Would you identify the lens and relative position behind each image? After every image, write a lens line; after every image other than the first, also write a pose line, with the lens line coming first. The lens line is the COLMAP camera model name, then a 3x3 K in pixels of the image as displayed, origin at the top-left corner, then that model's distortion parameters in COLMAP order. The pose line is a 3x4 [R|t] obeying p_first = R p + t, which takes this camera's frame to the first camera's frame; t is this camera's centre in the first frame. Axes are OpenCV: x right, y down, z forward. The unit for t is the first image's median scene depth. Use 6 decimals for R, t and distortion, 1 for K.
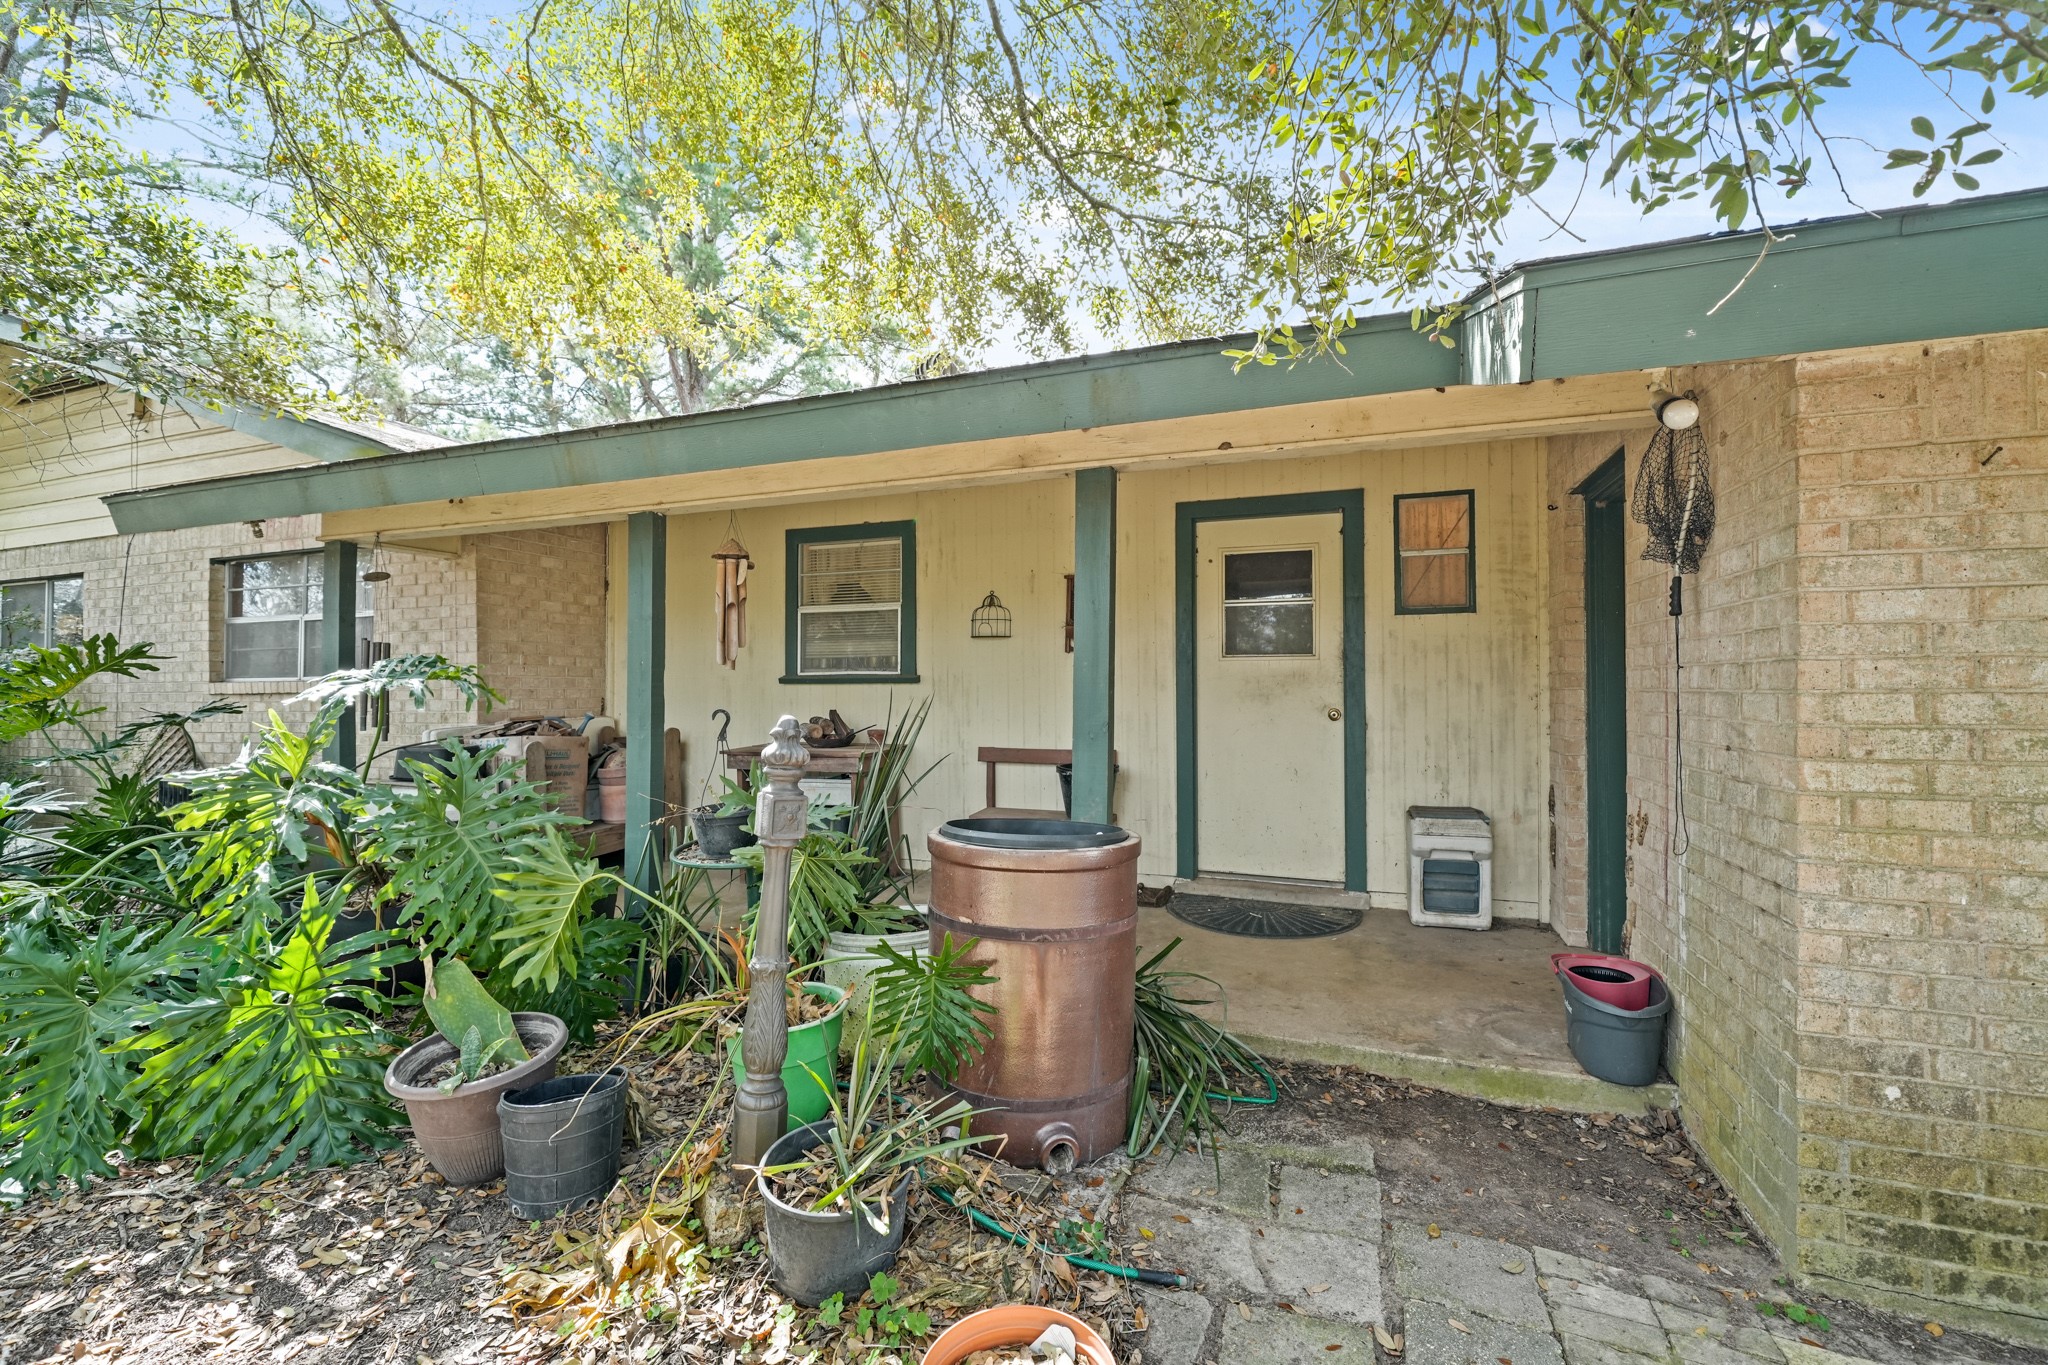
lens RADIAL K [[875.6, 0, 1024.0], [0, 875.6, 682.5], [0, 0, 1]] dist [-0.000920, -0.000099]
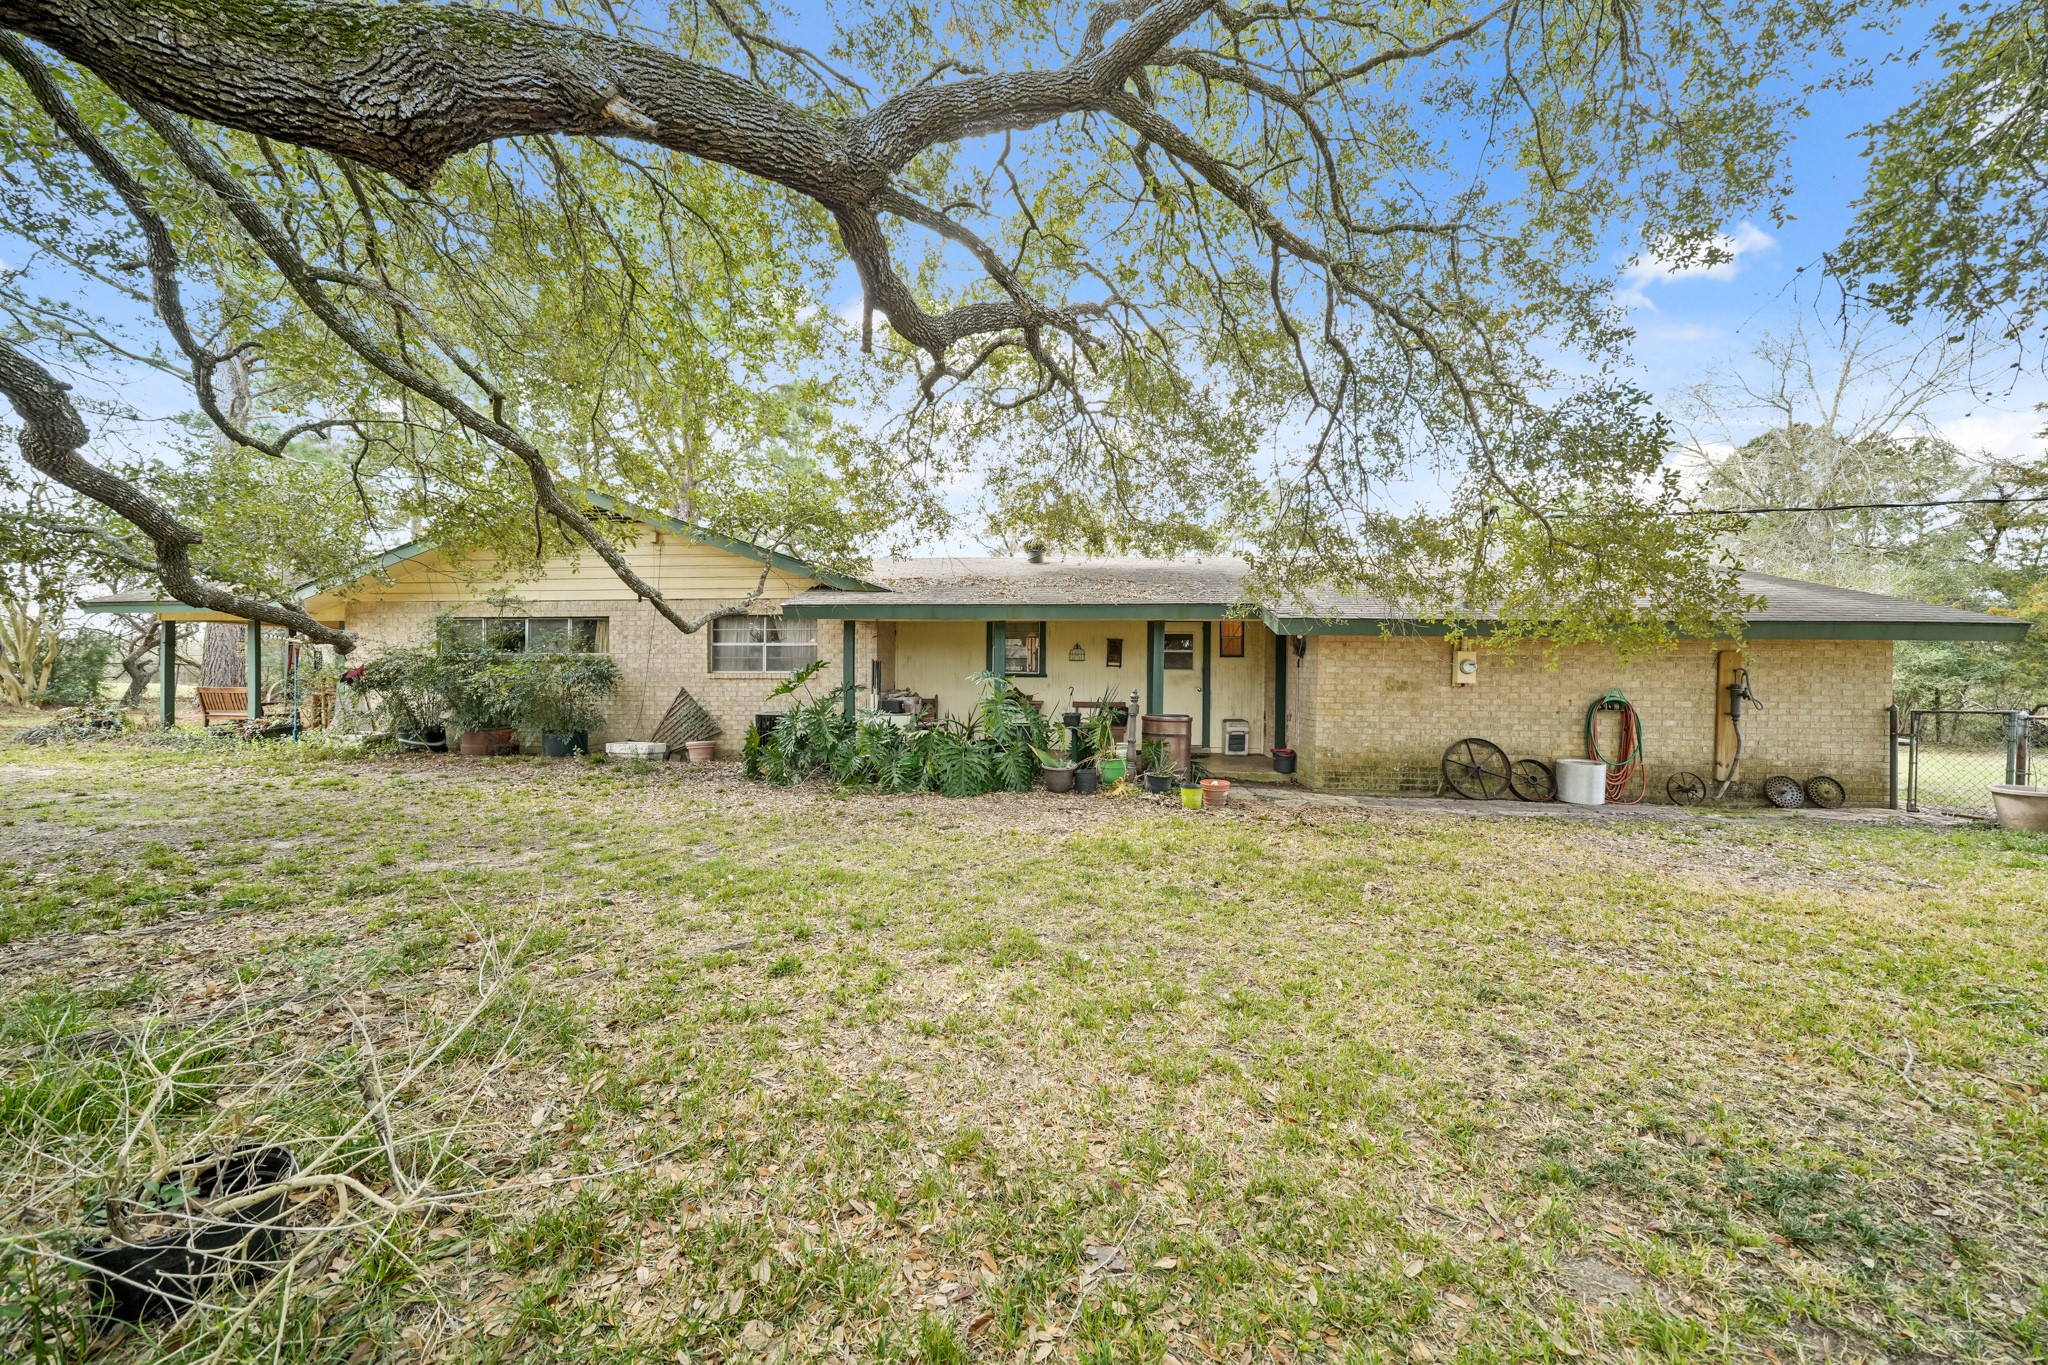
lens RADIAL K [[712.1, 0, 1024.0], [0, 712.1, 682.5], [0, 0, 1]] dist [-0.000423, -0.000059]
pose [[0.963764, 0.005836, 0.266694, -0.908190], [-0.013178, 0.999582, 0.025751, -0.044803], [-0.266432, -0.028333, 0.963437, -1.231282]]
